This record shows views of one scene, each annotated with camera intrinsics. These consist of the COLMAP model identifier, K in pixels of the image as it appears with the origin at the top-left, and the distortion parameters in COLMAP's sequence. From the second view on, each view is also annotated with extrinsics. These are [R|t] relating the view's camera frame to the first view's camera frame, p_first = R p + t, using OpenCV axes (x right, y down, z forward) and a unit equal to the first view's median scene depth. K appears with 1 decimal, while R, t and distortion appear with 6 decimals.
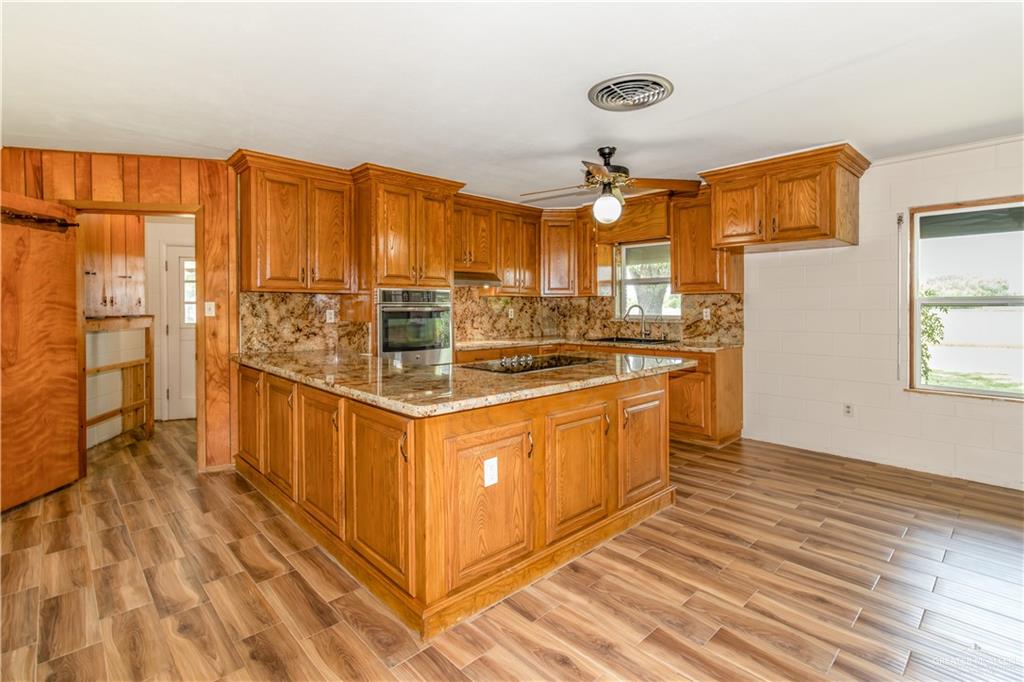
lens RADIAL K [[491.0, 0, 515.0], [0, 491.0, 311.5], [0, 0, 1]] dist [0.001370, 0.000007]
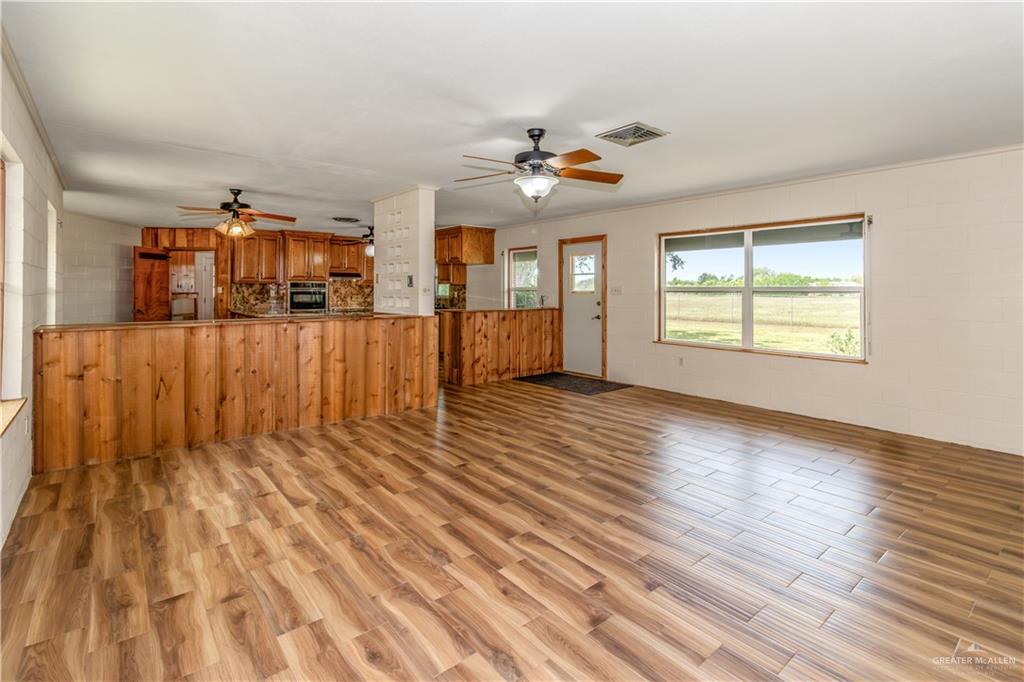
lens RADIAL K [[511.1, 0, 511.5], [0, 511.1, 288.7], [0, 0, 1]] dist [0.001006, -0.000015]
pose [[0.995913, 0.006880, -0.090052, 1.016028], [-0.008308, 0.999845, -0.015494, 0.015794], [0.089932, 0.016179, 0.995817, -1.350107]]
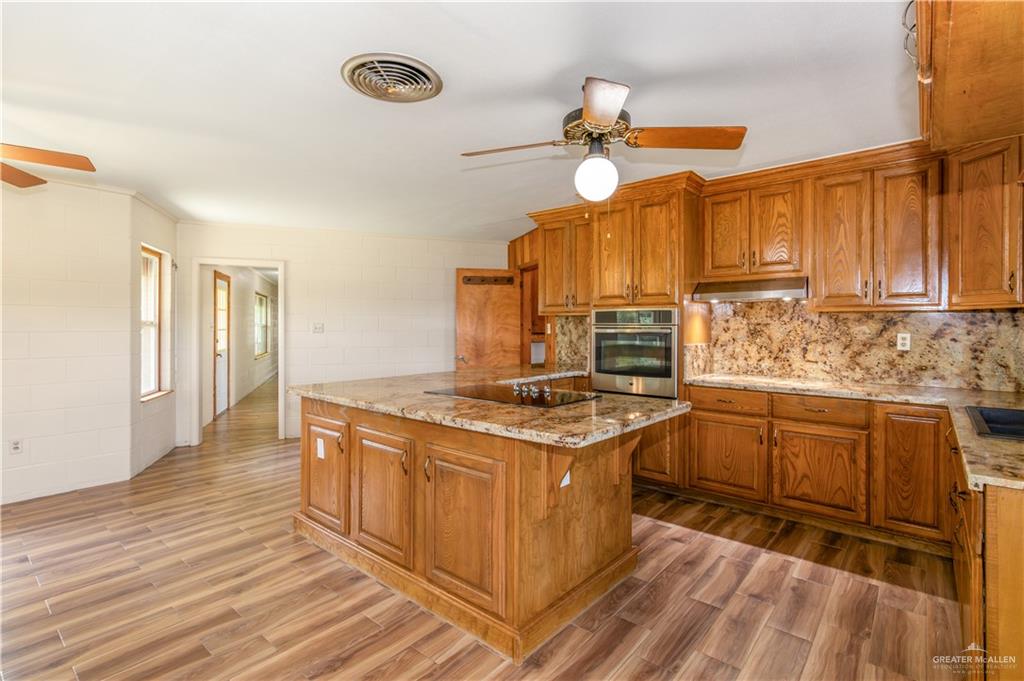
lens RADIAL K [[481.5, 0, 516.8], [0, 481.5, 322.6], [0, 0, 1]] dist [-0.000294, -0.000303]
pose [[0.110855, -0.003025, -0.993832, 0.722251], [-0.012387, 0.999913, -0.004425, -0.014366], [0.993759, 0.012801, 0.110808, 0.743067]]
